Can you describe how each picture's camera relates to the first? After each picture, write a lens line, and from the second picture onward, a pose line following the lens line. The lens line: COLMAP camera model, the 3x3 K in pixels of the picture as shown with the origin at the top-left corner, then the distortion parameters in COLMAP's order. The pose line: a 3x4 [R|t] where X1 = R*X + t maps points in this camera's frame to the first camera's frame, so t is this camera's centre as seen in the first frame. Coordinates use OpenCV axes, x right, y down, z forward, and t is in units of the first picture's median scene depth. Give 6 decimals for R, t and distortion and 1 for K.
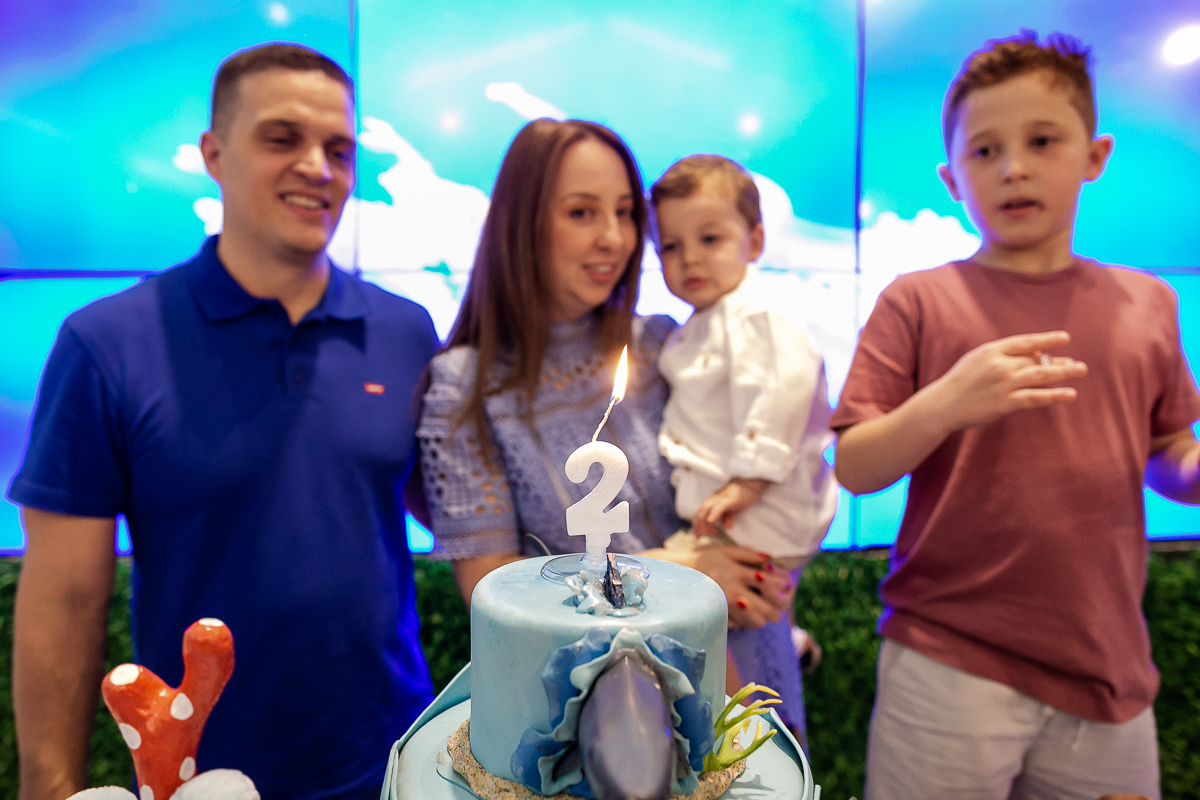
lens RADIAL K [[845.7, 0, 590.1], [0, 845.7, 402.0], [0, 0, 1]] dist [-0.028189, 0.000807]
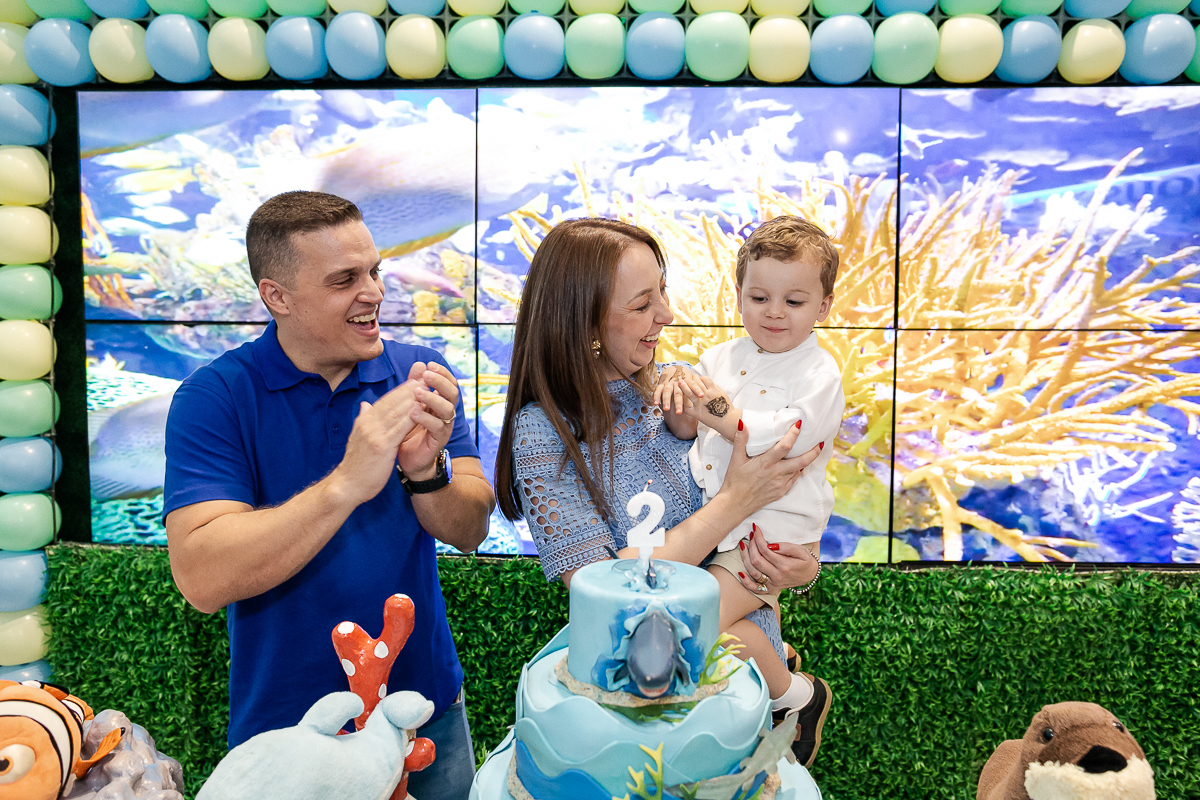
lens RADIAL K [[892.5, 0, 617.1], [0, 892.5, 382.3], [0, 0, 1]] dist [-0.039404, 0.041432]
pose [[0.997040, 0.016805, -0.075020, 0.088631], [-0.018413, 0.999614, -0.020789, -0.147956], [0.074641, 0.022109, 0.996965, -0.862786]]
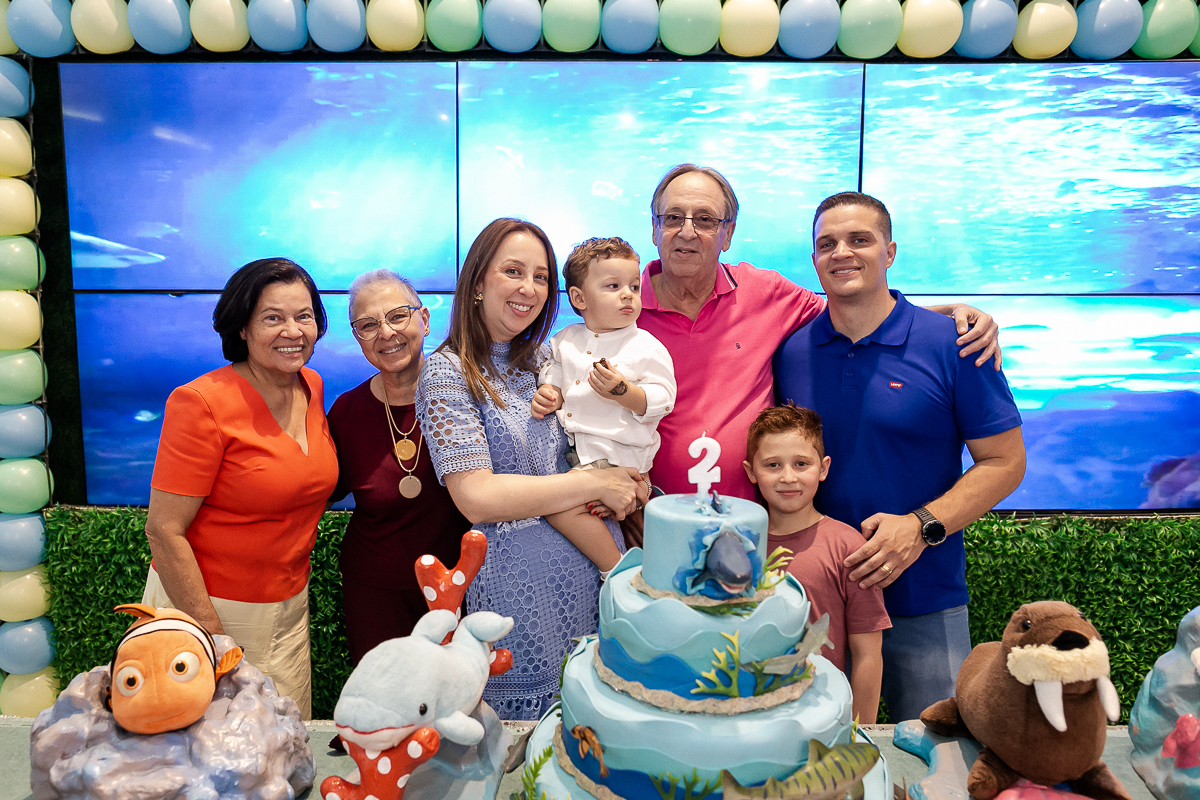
lens RADIAL K [[971.4, 0, 521.6], [0, 971.4, 412.6], [0, 0, 1]] dist [-0.054213, 0.060111]
pose [[0.999090, 0.012352, -0.040819, -0.373035], [-0.010394, 0.998802, 0.047821, -0.133211], [0.041360, -0.047354, 0.998022, -1.490571]]
